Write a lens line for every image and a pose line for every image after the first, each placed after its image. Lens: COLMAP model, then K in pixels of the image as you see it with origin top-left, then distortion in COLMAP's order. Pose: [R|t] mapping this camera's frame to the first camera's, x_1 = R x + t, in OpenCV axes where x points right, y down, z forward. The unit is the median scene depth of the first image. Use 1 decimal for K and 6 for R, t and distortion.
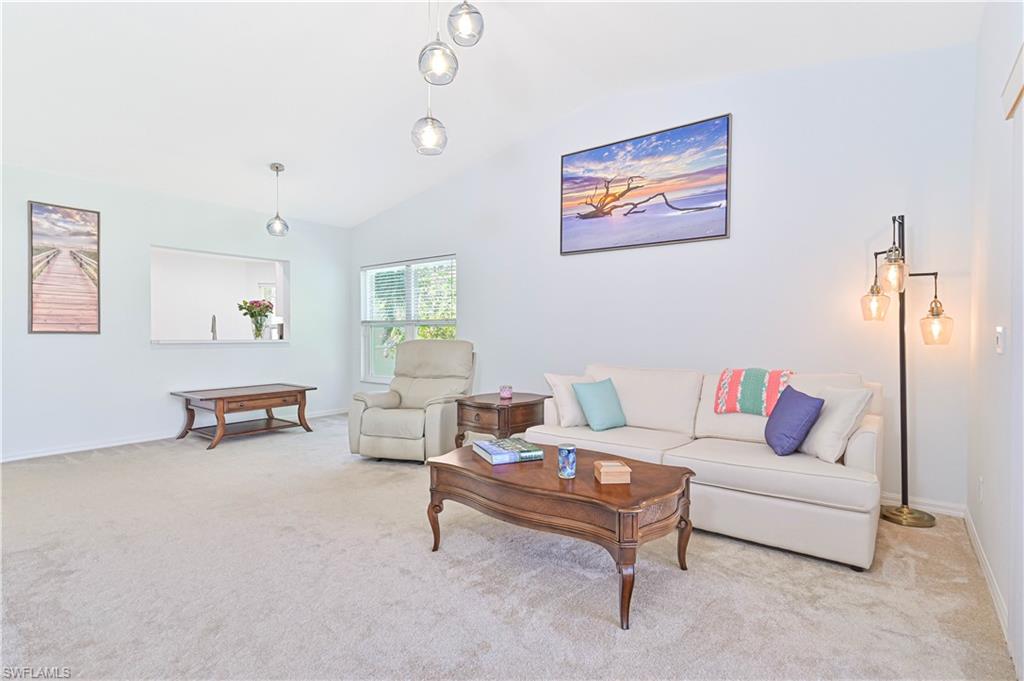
lens RADIAL K [[496.7, 0, 509.8], [0, 496.7, 340.3], [0, 0, 1]] dist [0.002300, 0.000399]
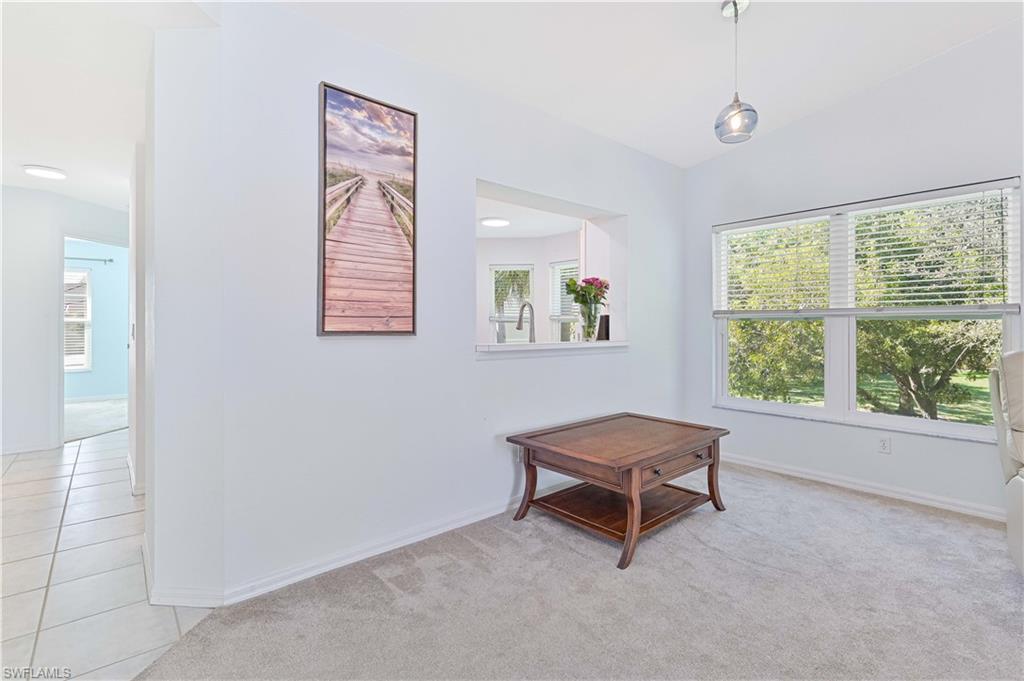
lens RADIAL K [[472.2, 0, 506.4], [0, 472.2, 325.1], [0, 0, 1]] dist [-0.001480, 0.001803]
pose [[0.982368, 0.000566, -0.186956, -0.649381], [-0.003046, 0.999911, -0.012978, -0.017798], [0.186932, 0.013319, 0.982283, 0.525167]]
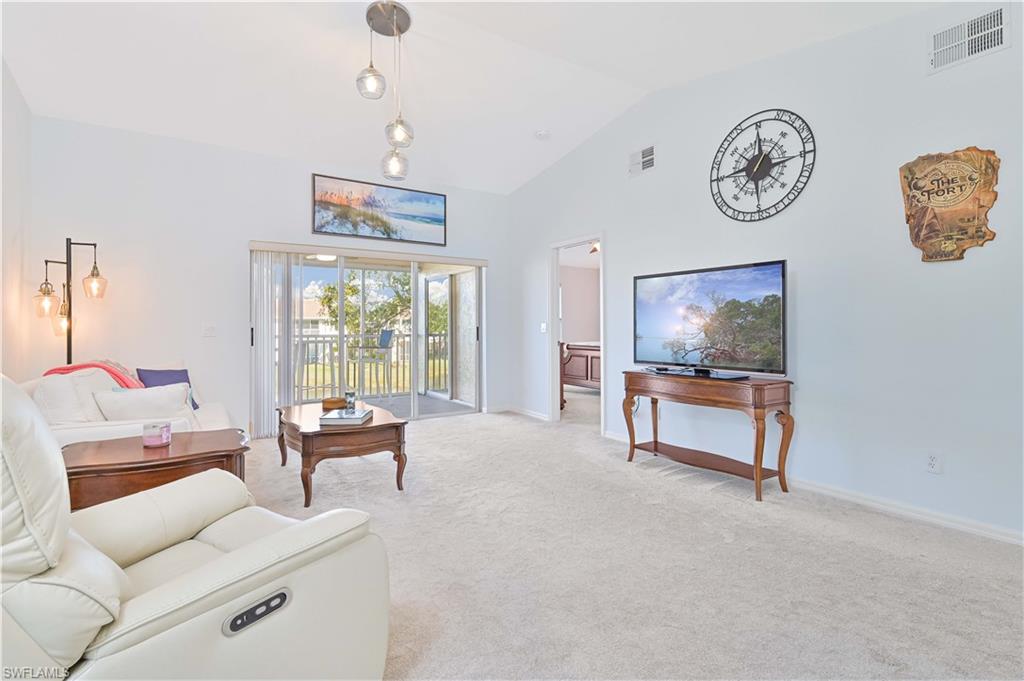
lens RADIAL K [[496.7, 0, 514.3], [0, 496.7, 319.9], [0, 0, 1]] dist [0.002300, 0.000399]
pose [[-0.950132, 0.007023, 0.311768, -0.468806], [0.006639, 0.999975, -0.002293, -0.016174], [-0.311776, -0.000109, -0.950156, 1.194360]]
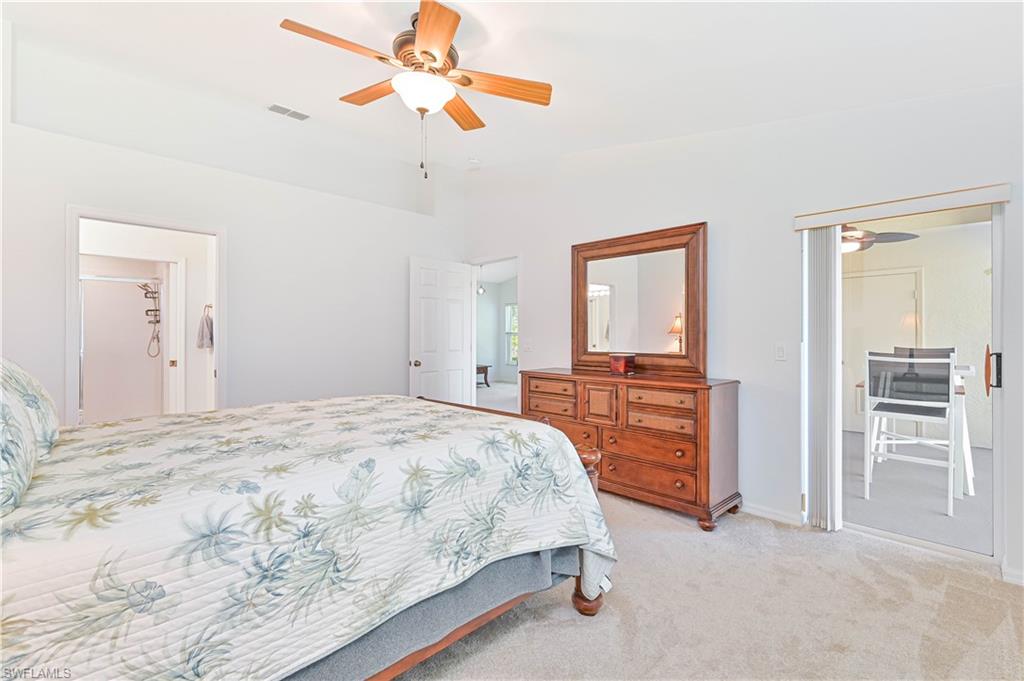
lens RADIAL K [[455.8, 0, 514.7], [0, 455.8, 332.7], [0, 0, 1]] dist [-0.001108, -0.000029]
pose [[0.991647, -0.001601, -0.128969, -0.064683], [-0.000174, 0.999905, -0.013746, -0.018938], [0.128979, 0.013654, 0.991553, -1.039417]]
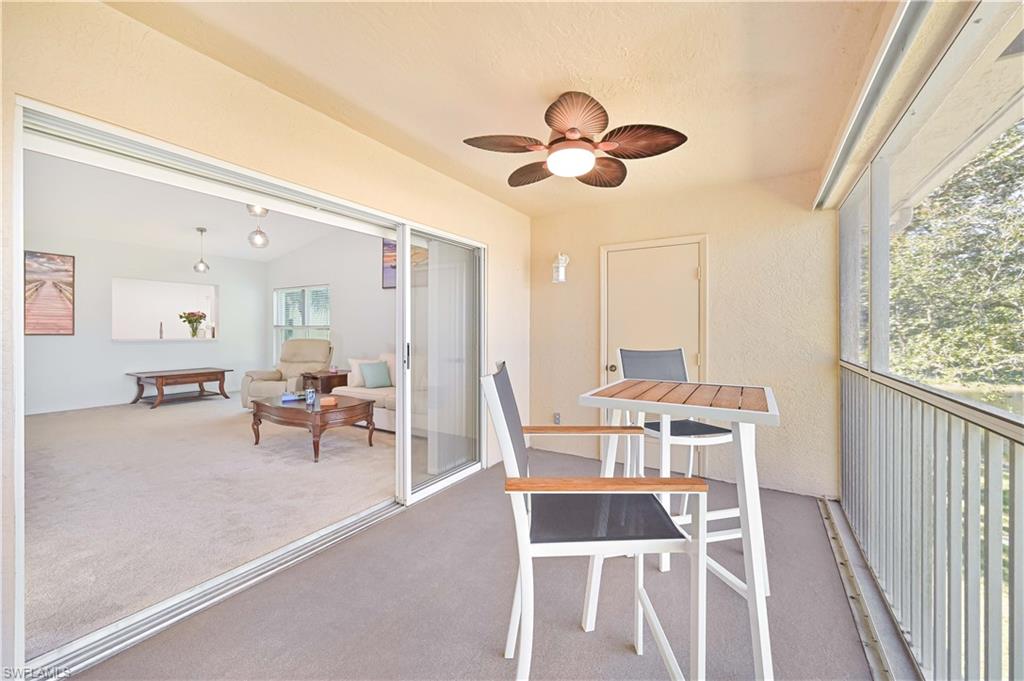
lens RADIAL K [[411.3, 0, 517.0], [0, 411.3, 331.6], [0, 0, 1]] dist [0.000284, -0.000623]
pose [[0.991596, 0.001544, 0.129365, 0.381541], [-0.000663, 0.999976, -0.006853, -0.017137], [-0.129373, 0.006710, 0.991573, -0.451315]]
